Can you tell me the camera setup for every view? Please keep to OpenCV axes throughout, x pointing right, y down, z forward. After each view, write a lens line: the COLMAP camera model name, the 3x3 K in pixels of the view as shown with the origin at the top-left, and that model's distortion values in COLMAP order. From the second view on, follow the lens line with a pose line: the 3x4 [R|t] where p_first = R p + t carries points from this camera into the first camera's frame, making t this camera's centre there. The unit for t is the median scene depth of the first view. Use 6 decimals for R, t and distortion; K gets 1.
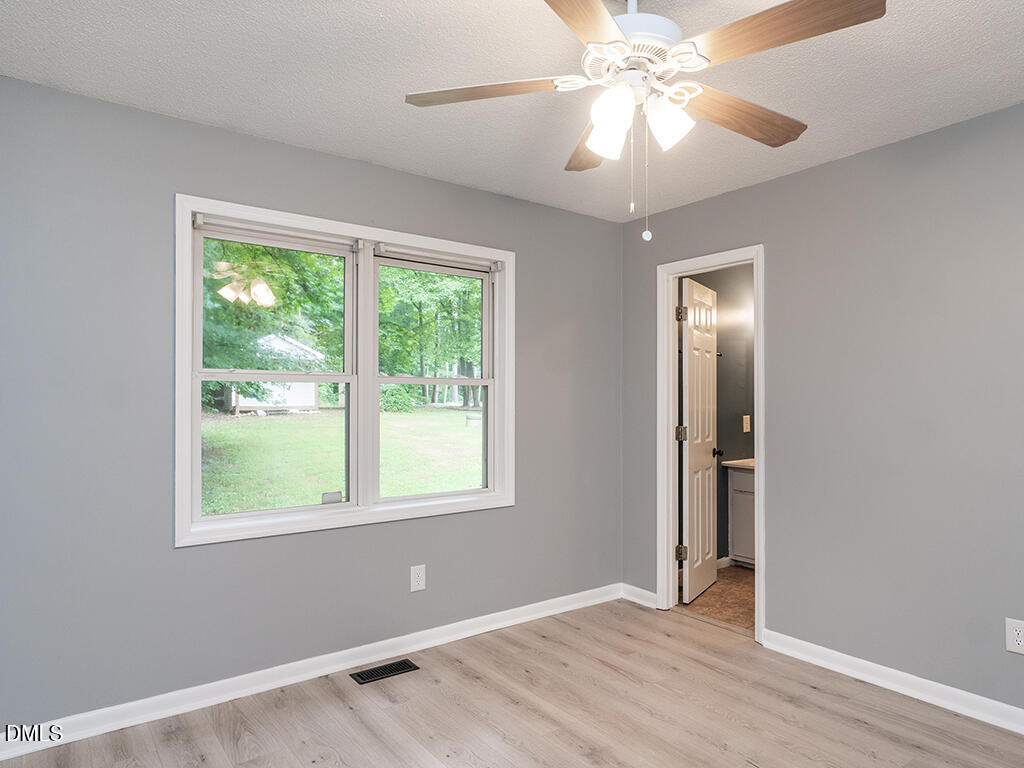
lens RADIAL K [[681.0, 0, 486.6], [0, 681.0, 384.2], [0, 0, 1]] dist [0.002596, -0.000465]
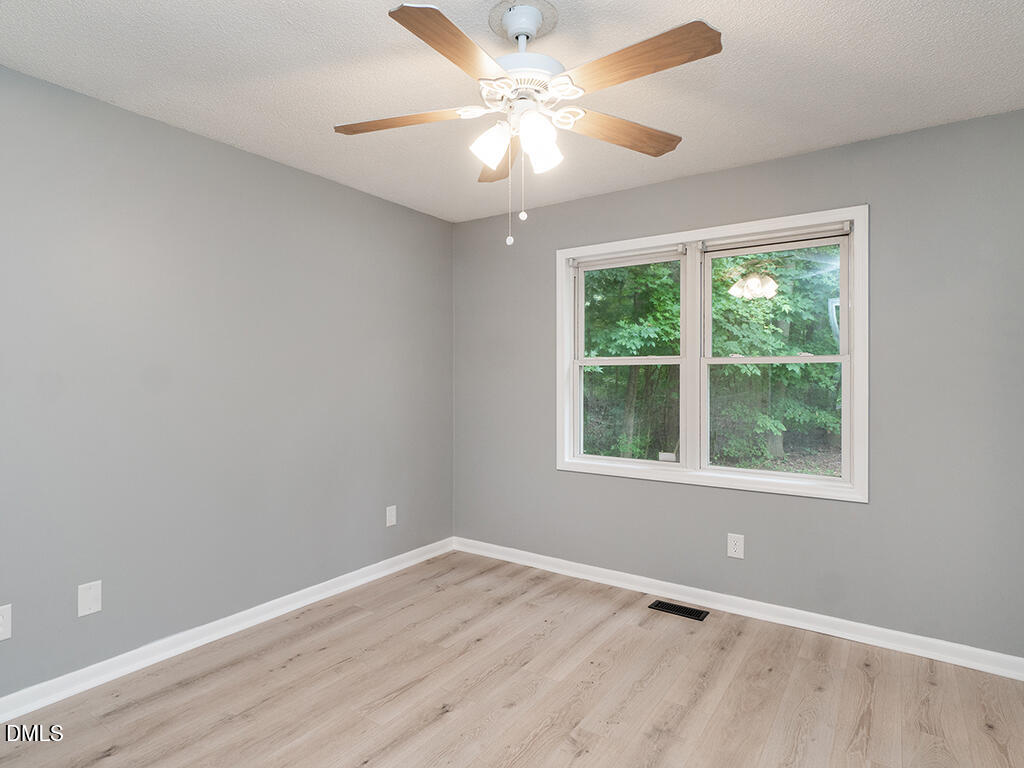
lens RADIAL K [[553.2, 0, 501.7], [0, 553.2, 379.0], [0, 0, 1]] dist [0.008440, -0.001196]
pose [[0.309026, -0.004361, -0.951044, 0.656972], [0.006471, 0.999976, -0.002483, 0.025622], [0.951032, -0.005387, 0.309047, 0.416015]]
